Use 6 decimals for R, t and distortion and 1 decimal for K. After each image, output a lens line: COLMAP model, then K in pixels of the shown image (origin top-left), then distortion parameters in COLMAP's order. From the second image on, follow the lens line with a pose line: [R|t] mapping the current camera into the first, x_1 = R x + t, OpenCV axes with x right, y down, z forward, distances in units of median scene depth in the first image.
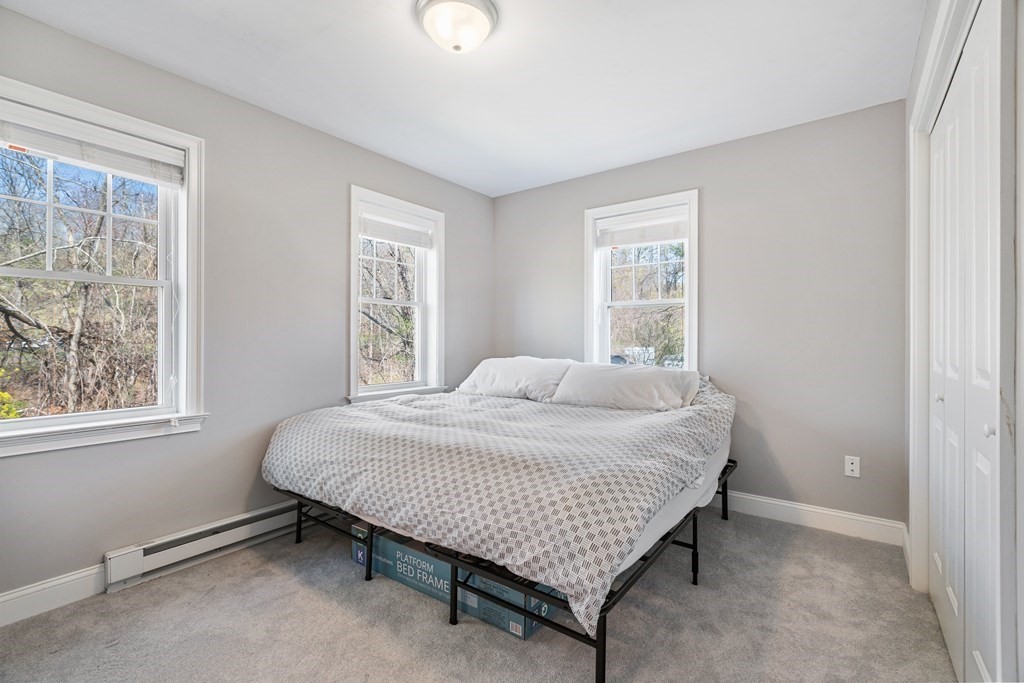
lens RADIAL K [[460.2, 0, 510.6], [0, 460.2, 355.3], [0, 0, 1]] dist [0.002171, 0.000161]
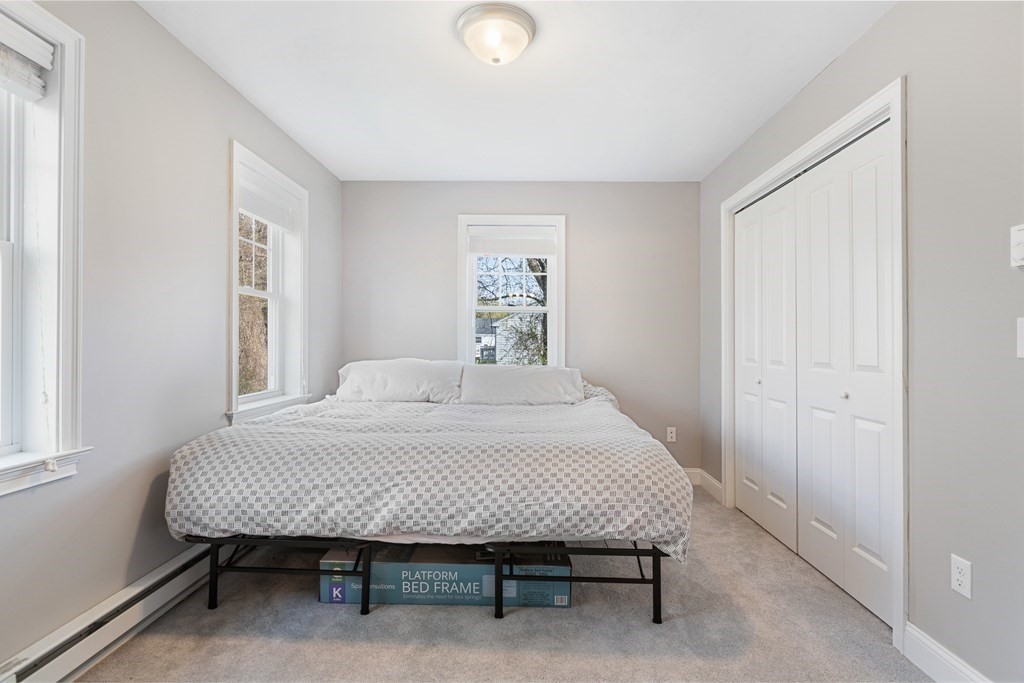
lens RADIAL K [[491.3, 0, 511.7], [0, 491.3, 354.1], [0, 0, 1]] dist [-0.000875, 0.000218]
pose [[0.817012, -0.003835, 0.576608, -0.669690], [0.006627, 0.999974, -0.002739, -0.003578], [-0.576582, 0.006059, 0.817017, 0.075977]]
